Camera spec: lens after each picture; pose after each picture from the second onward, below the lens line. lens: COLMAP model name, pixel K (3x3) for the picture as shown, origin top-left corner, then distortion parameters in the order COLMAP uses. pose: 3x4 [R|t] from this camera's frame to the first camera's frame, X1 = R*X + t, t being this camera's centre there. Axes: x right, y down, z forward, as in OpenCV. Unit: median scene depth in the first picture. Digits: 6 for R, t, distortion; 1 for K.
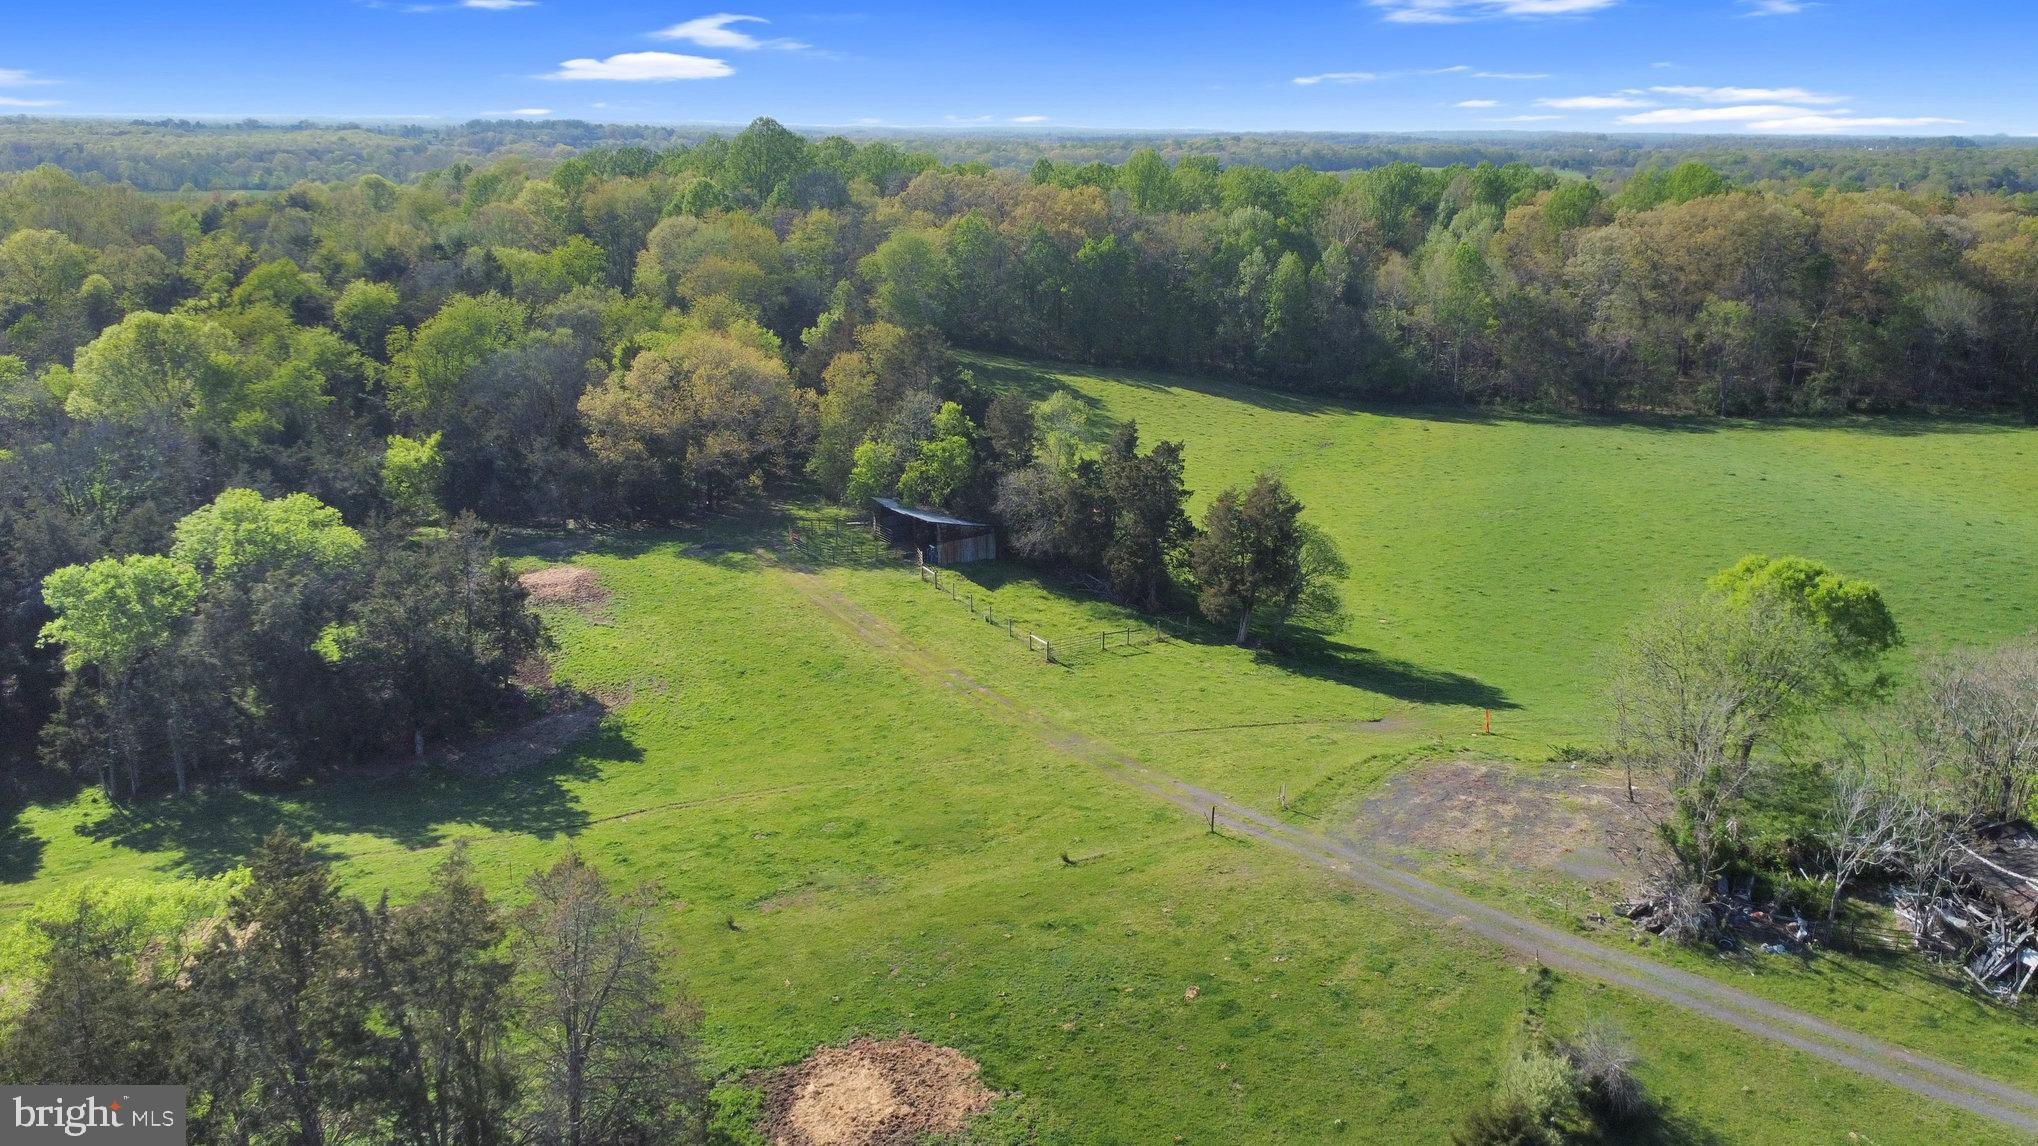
lens RADIAL K [[1543.8, 0, 1018.2], [0, 1543.8, 577.9], [0, 0, 1]] dist [0.018197, 0.008650]
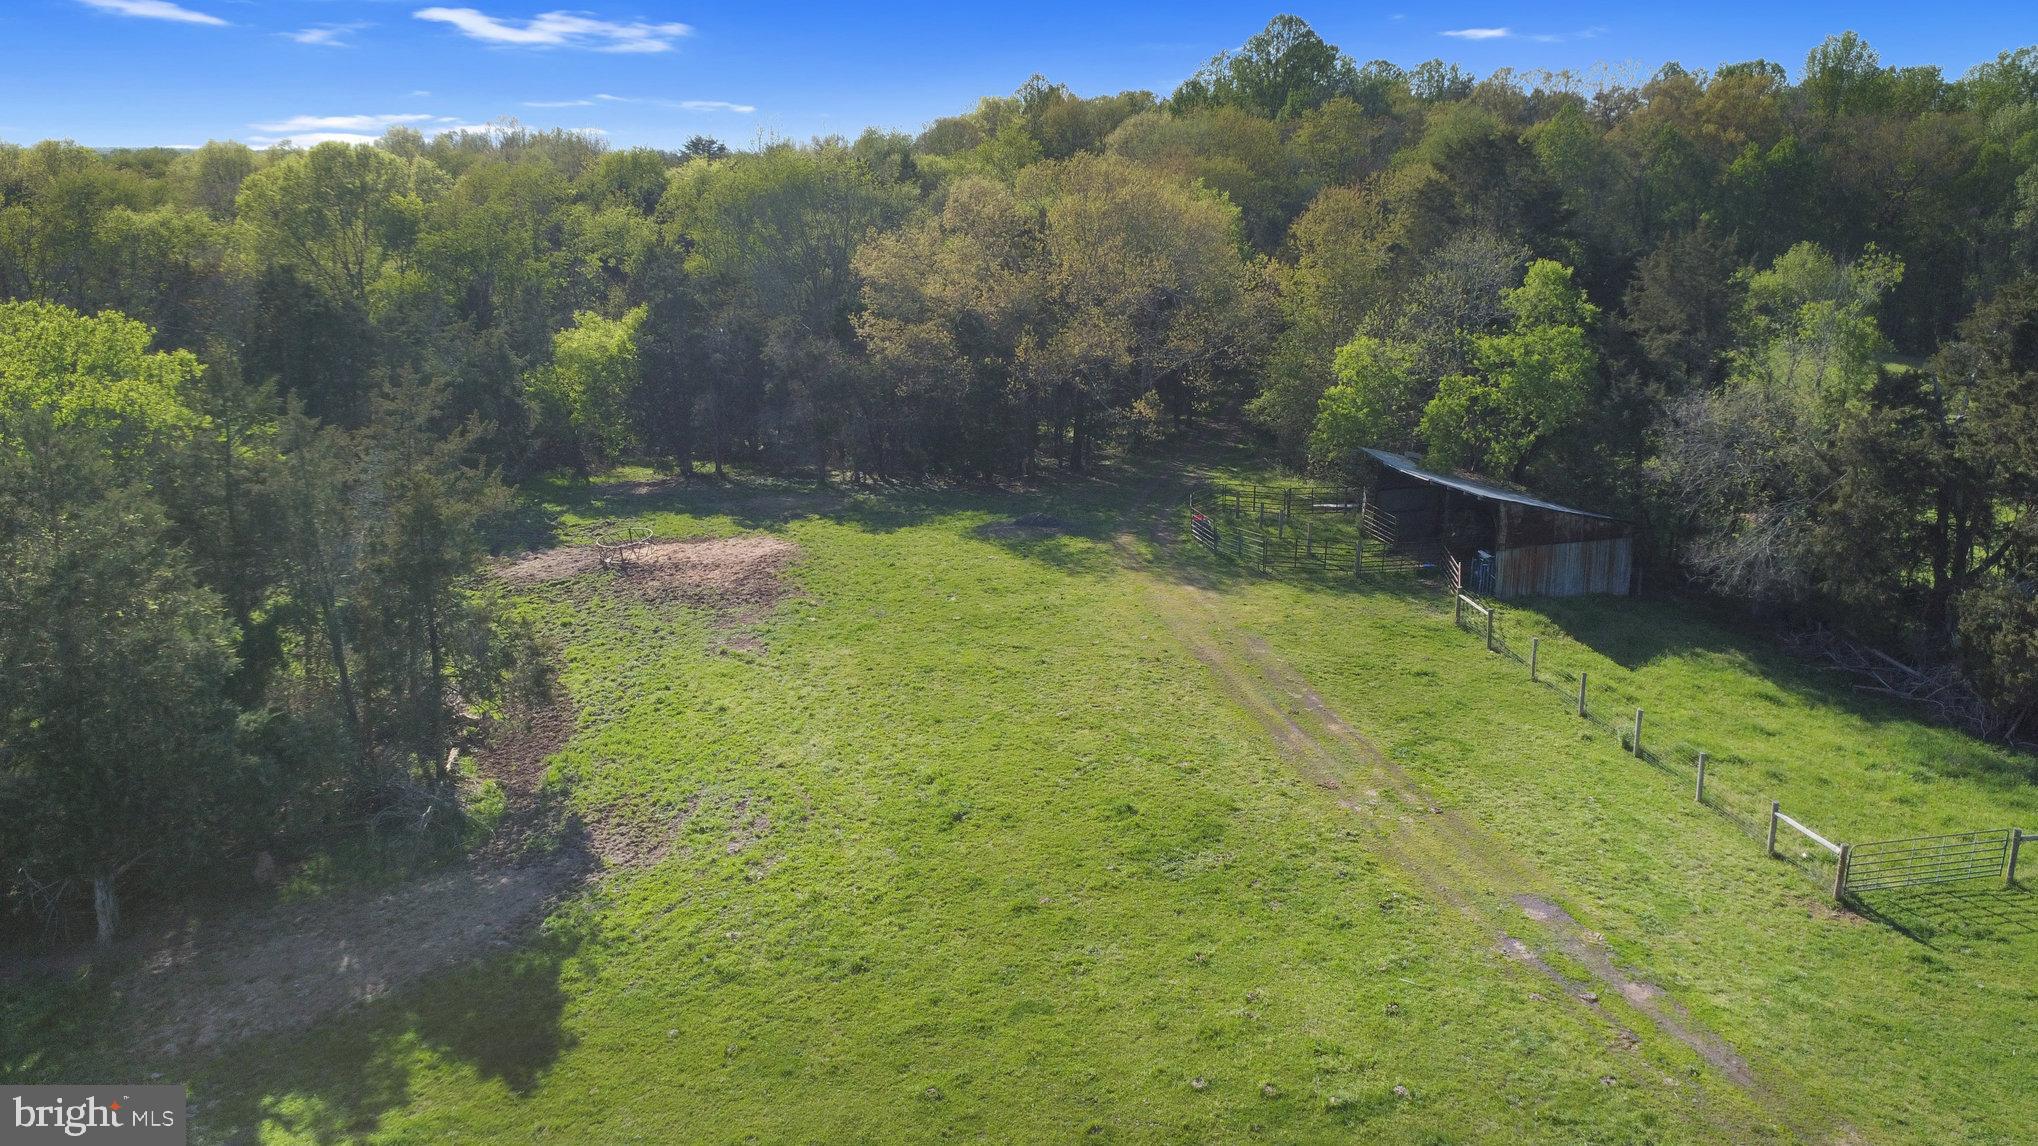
lens RADIAL K [[1543.8, 0, 1018.2], [0, 1543.8, 566.8], [0, 0, 1]] dist [0.018197, 0.008650]
pose [[0.942264, 0.083646, -0.324255, -0.035930], [-0.094191, 0.995410, -0.016933, 0.003576], [0.321351, 0.046497, 0.945818, 0.511163]]
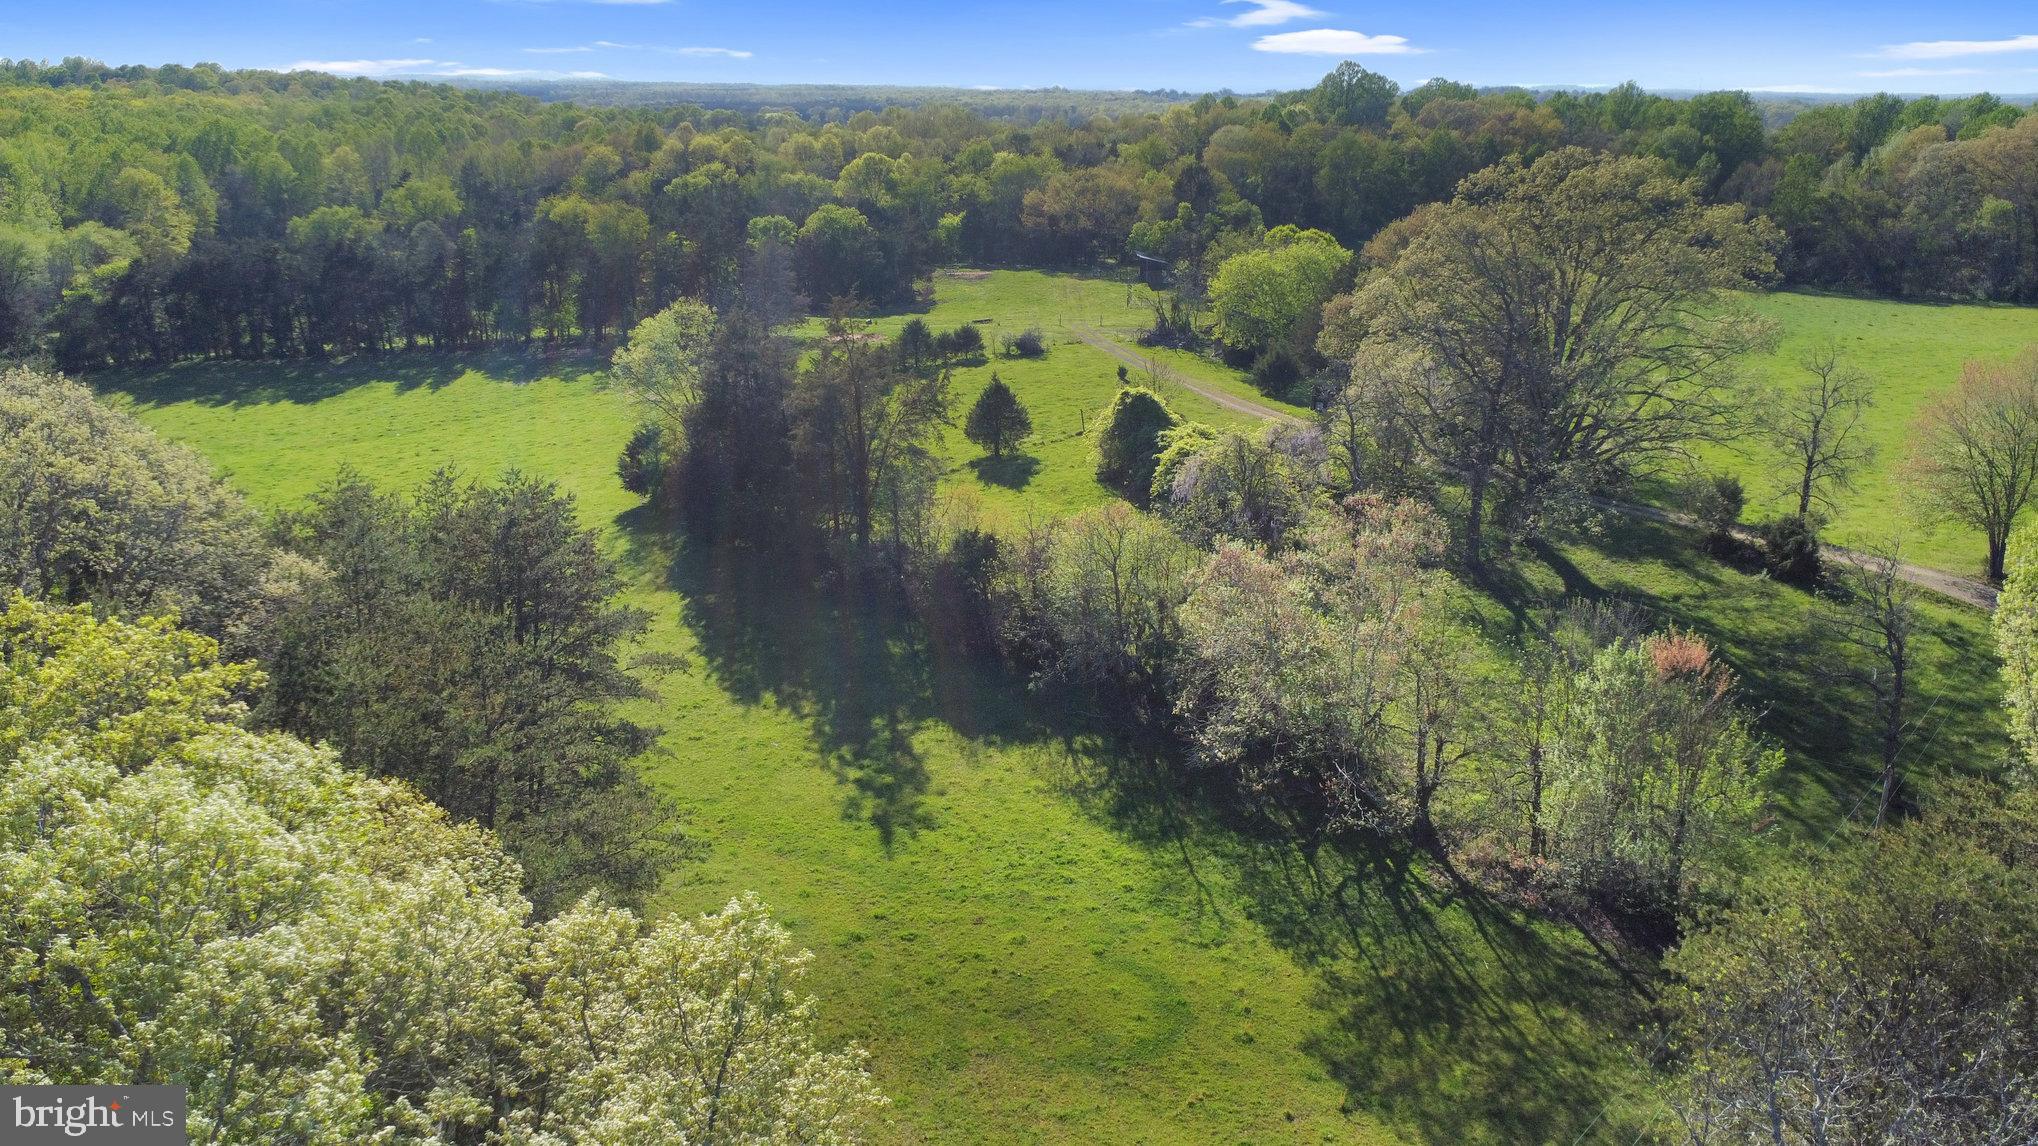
lens RADIAL K [[1543.8, 0, 1027.8], [0, 1543.8, 566.8], [0, 0, 1]] dist [0.018197, 0.008650]
pose [[0.834723, 0.159724, -0.526997, 0.855010], [-0.154112, 0.986527, 0.054898, 0.247771], [0.528666, 0.035392, 0.848092, -0.655478]]
